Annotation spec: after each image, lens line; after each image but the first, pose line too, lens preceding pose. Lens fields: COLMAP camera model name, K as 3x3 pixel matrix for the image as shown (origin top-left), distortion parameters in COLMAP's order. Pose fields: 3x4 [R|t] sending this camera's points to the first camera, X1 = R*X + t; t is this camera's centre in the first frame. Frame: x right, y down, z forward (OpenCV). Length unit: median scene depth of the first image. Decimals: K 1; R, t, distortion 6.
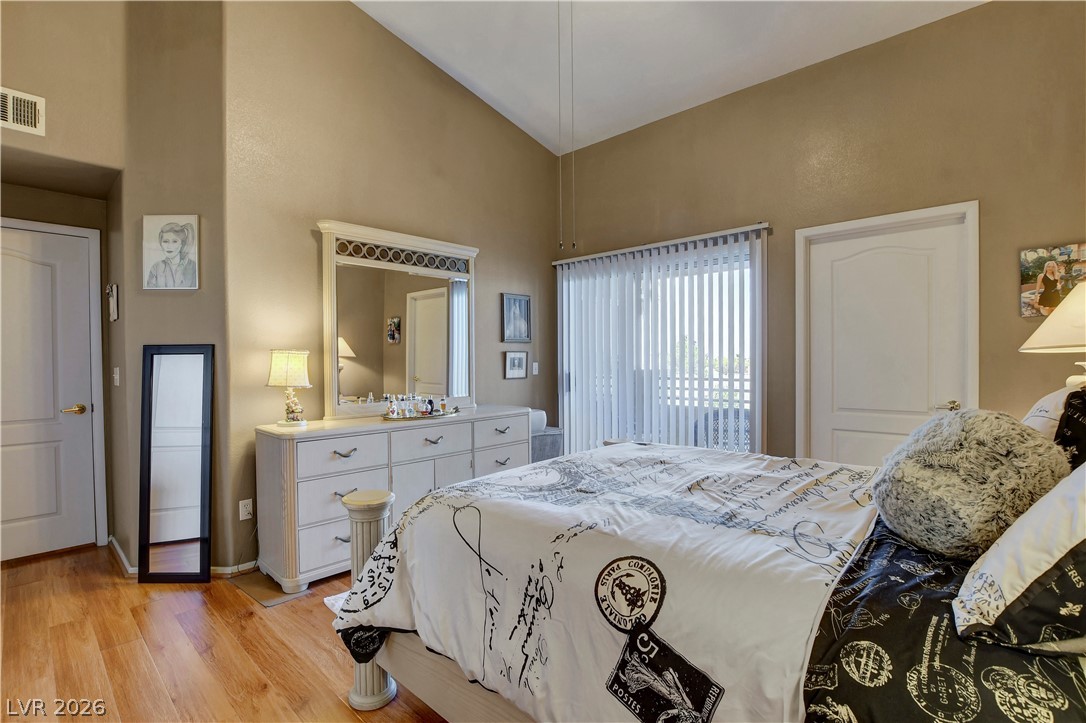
lens RADIAL K [[501.2, 0, 542.2], [0, 501.2, 365.3], [0, 0, 1]] dist [-0.028668, 0.000517]
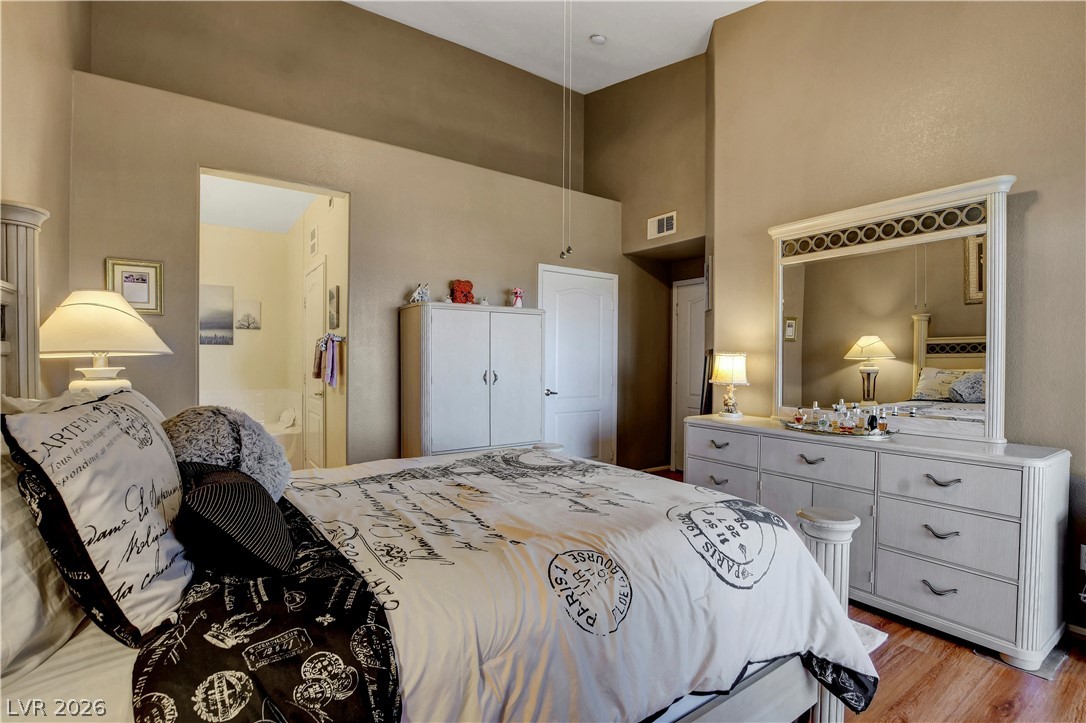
lens RADIAL K [[501.2, 0, 542.2], [0, 501.2, 365.3], [0, 0, 1]] dist [-0.028668, 0.000517]
pose [[-0.221779, 0.015050, -0.974981, 0.692117], [-0.022070, 0.999547, 0.020450, -0.013757], [0.974847, 0.026054, -0.221346, 0.760003]]
